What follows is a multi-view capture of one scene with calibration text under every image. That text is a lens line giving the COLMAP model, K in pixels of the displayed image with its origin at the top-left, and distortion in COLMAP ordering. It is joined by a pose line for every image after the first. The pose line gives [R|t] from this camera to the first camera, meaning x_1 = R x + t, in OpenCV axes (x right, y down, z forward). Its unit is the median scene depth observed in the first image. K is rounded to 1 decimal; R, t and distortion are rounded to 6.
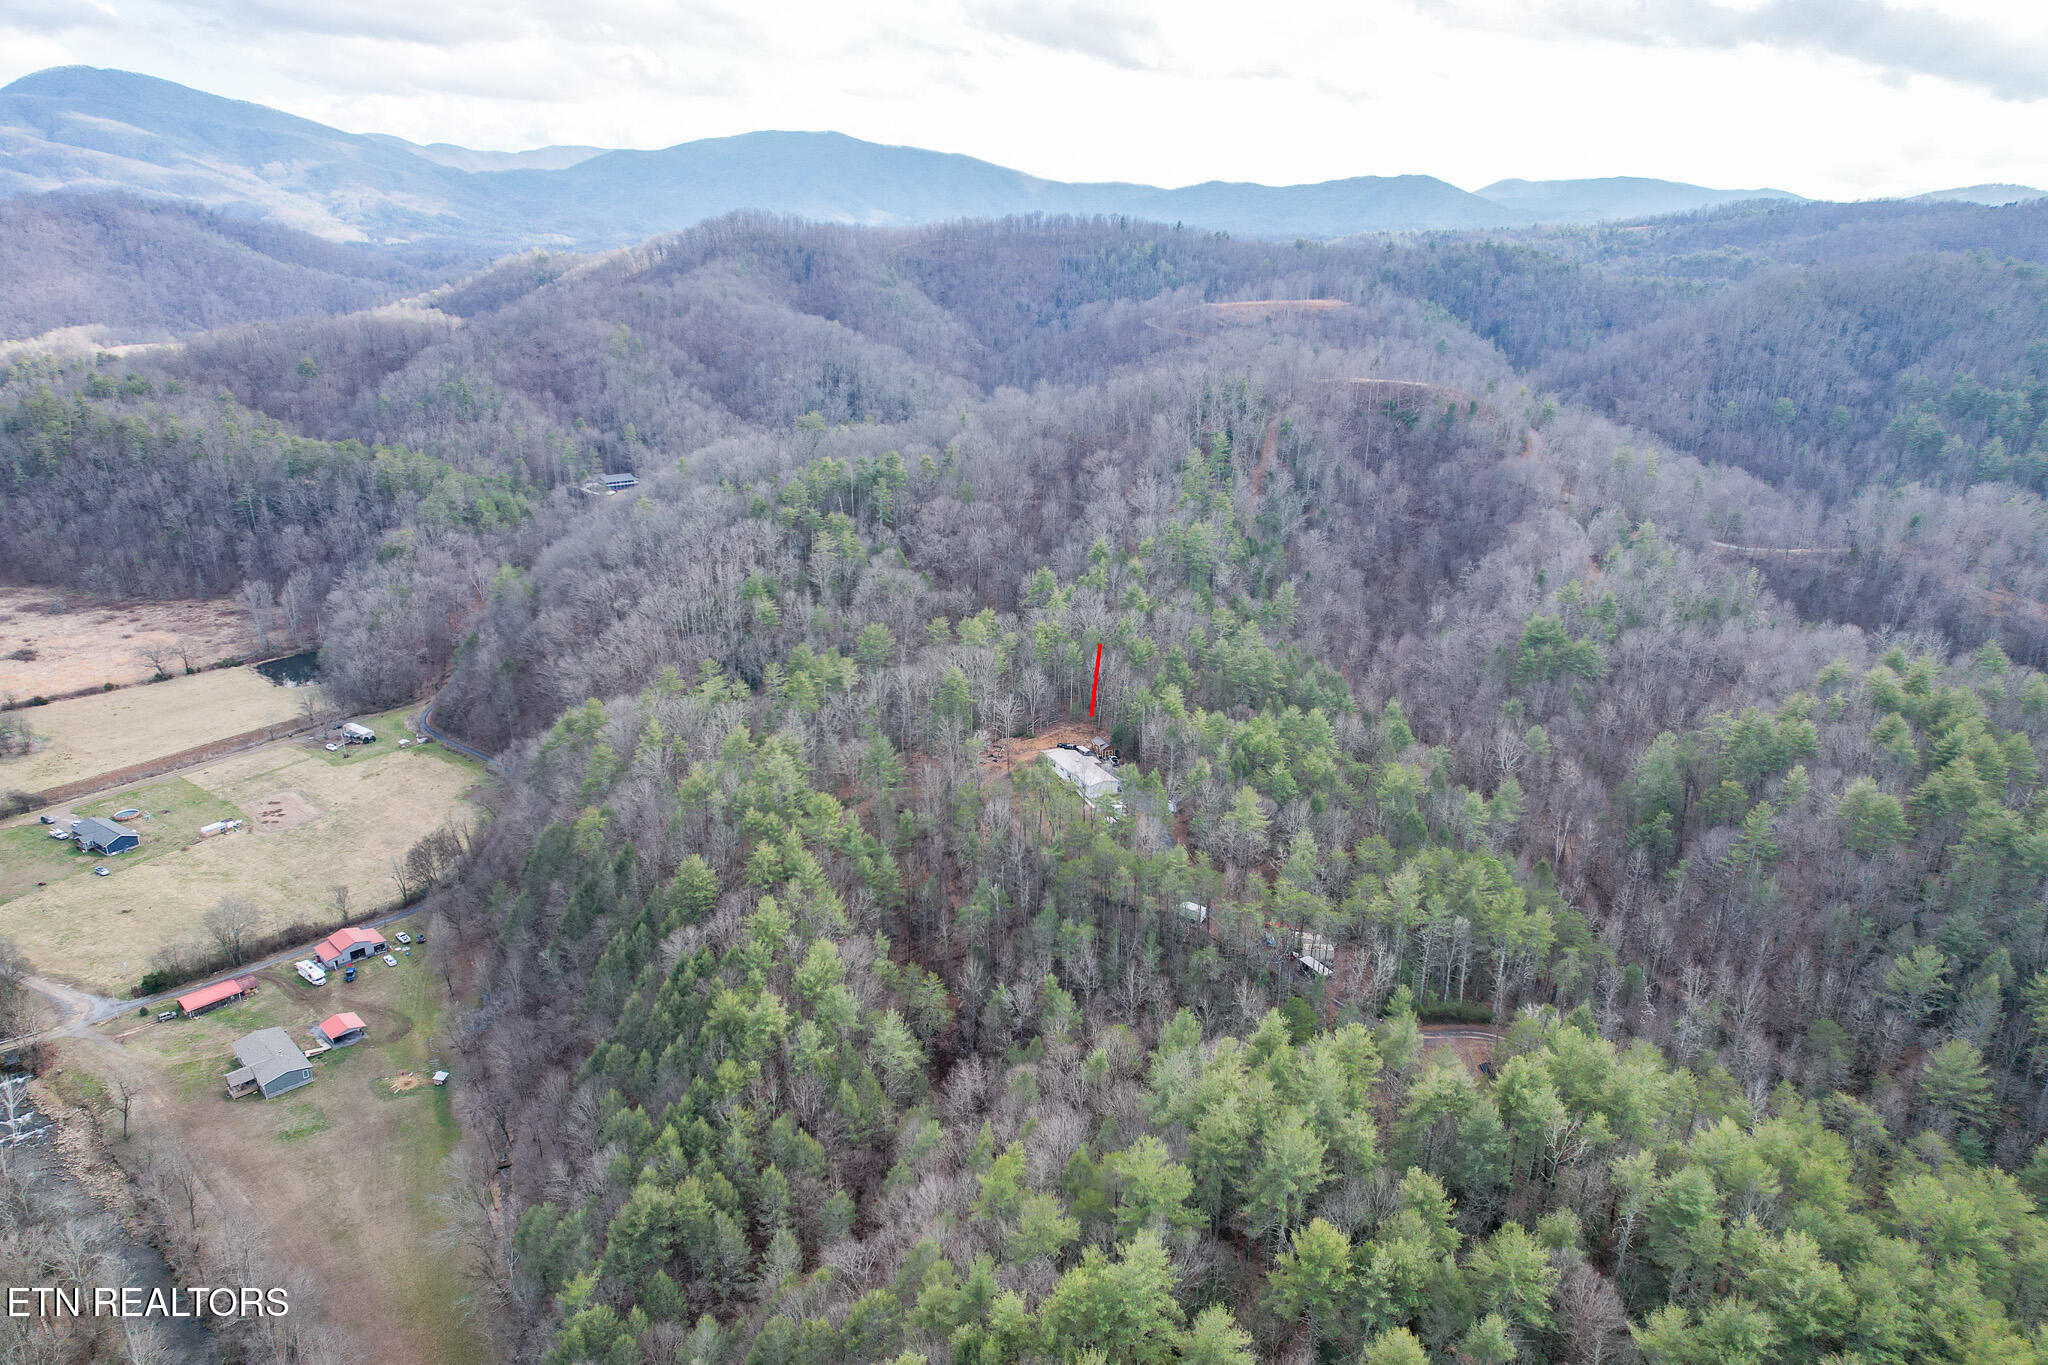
lens RADIAL K [[1305.3, 0, 1033.0], [0, 1305.3, 689.8], [0, 0, 1]] dist [-0.073085, 0.064945]
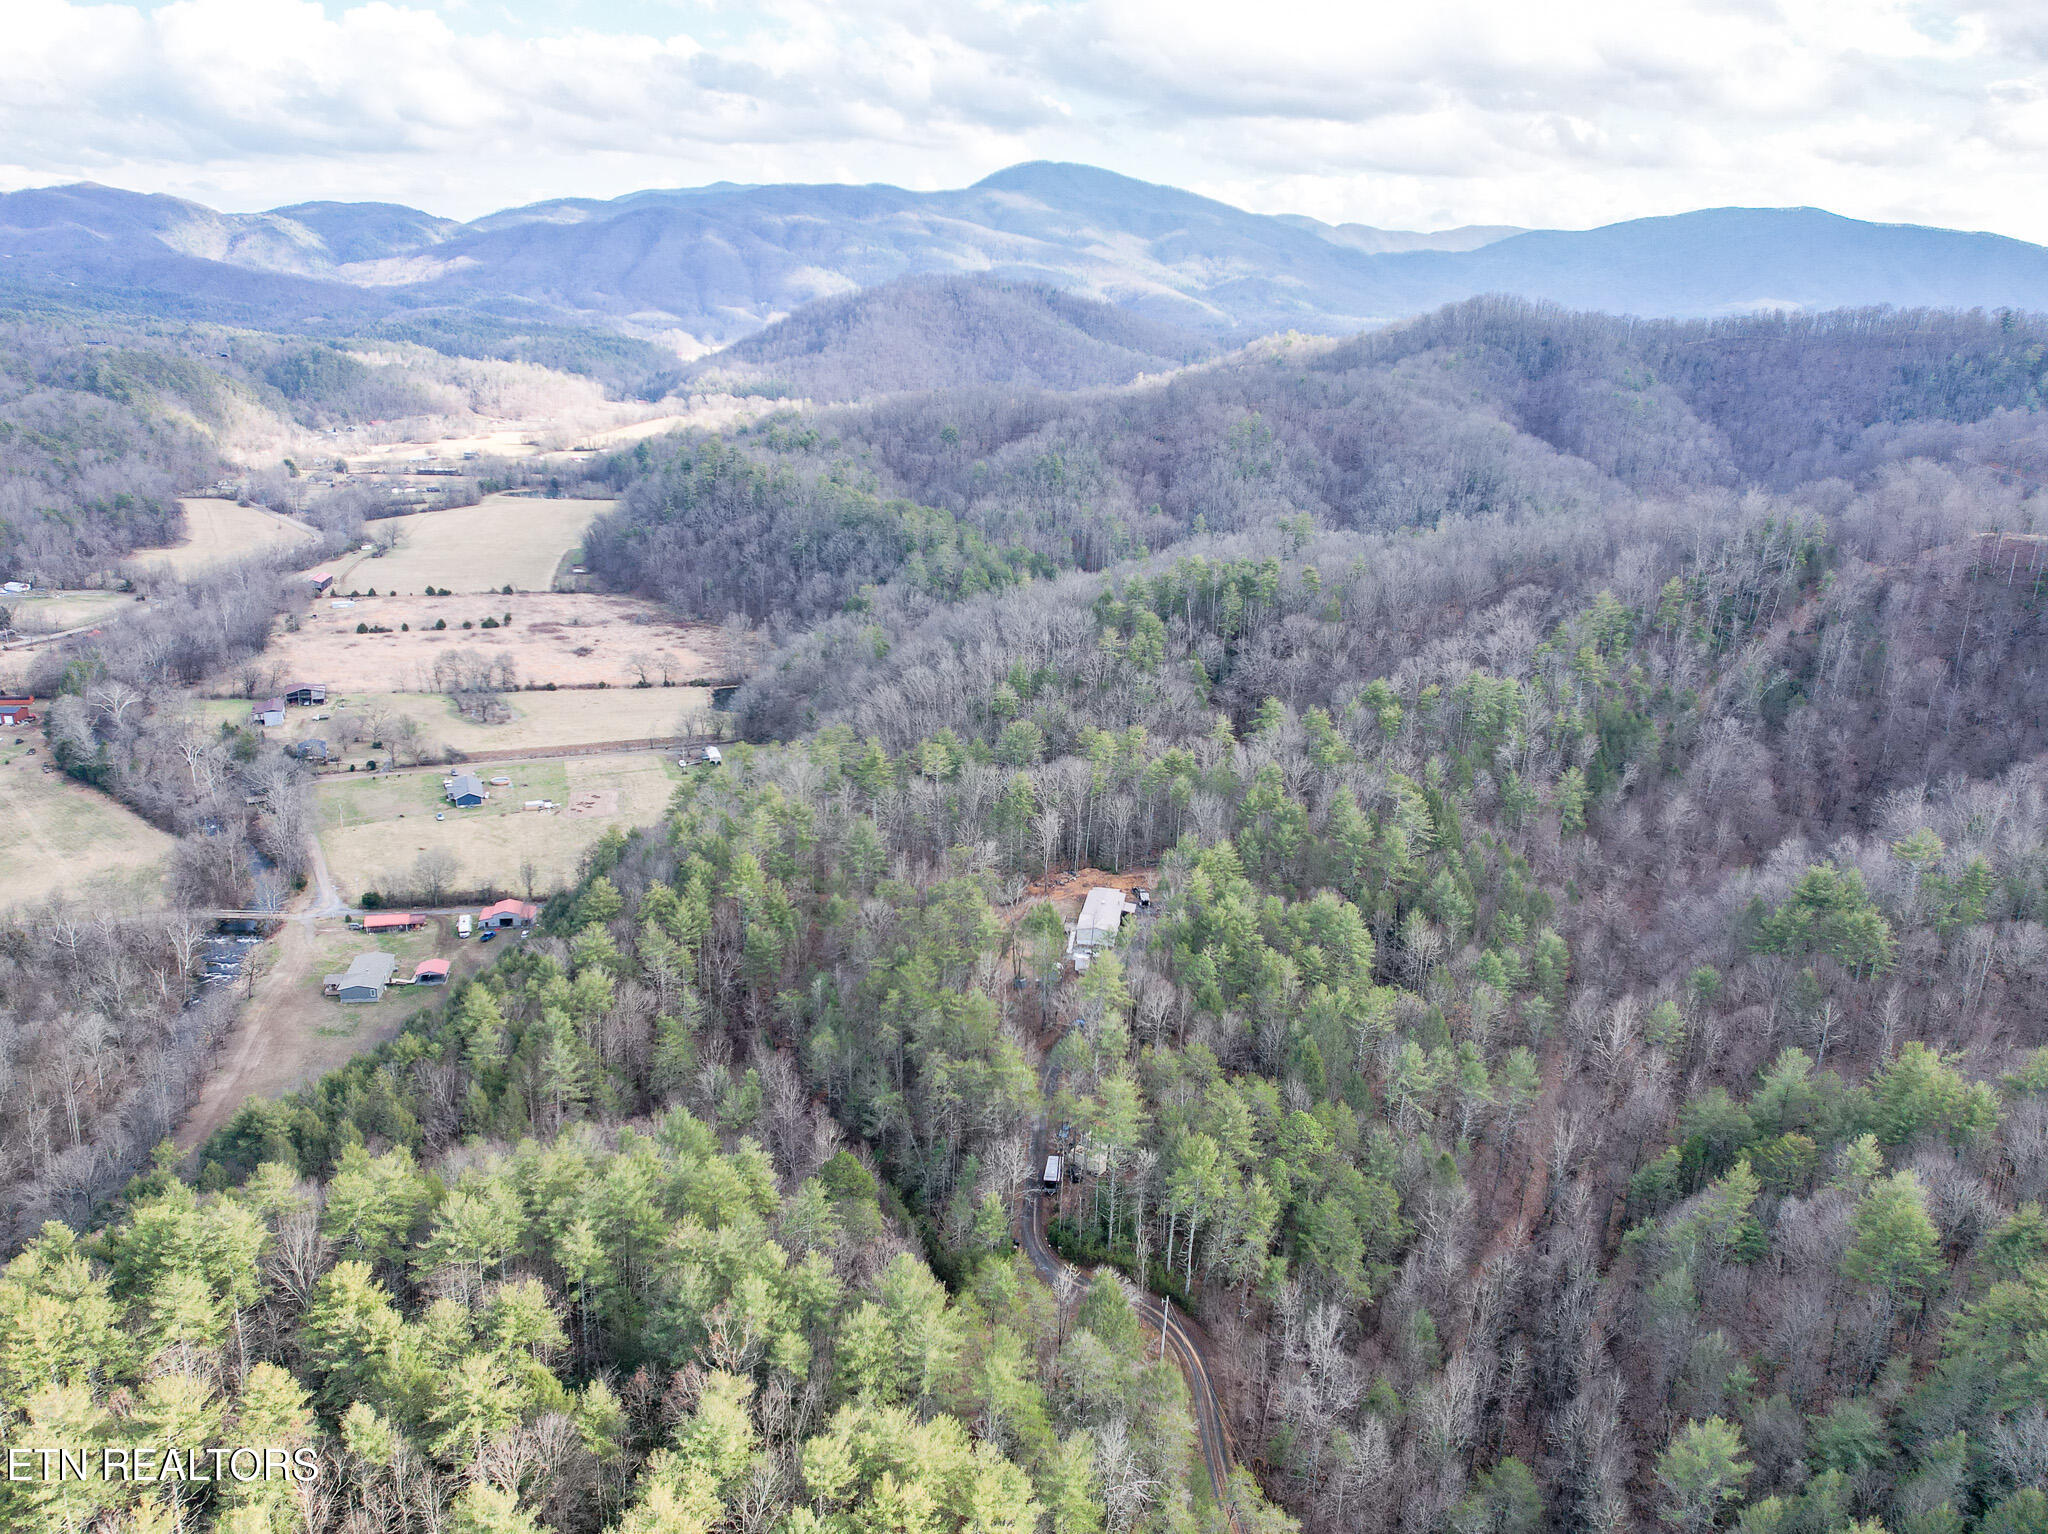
lens RADIAL K [[1484.0, 0, 1023.8], [0, 1484.0, 770.9], [0, 0, 1]] dist [-0.020088, -0.000180]
pose [[0.823606, 0.179094, -0.538144, 0.268029], [-0.203960, 0.978884, 0.013621, -0.018340], [0.529220, 0.098542, 0.842743, 0.063286]]
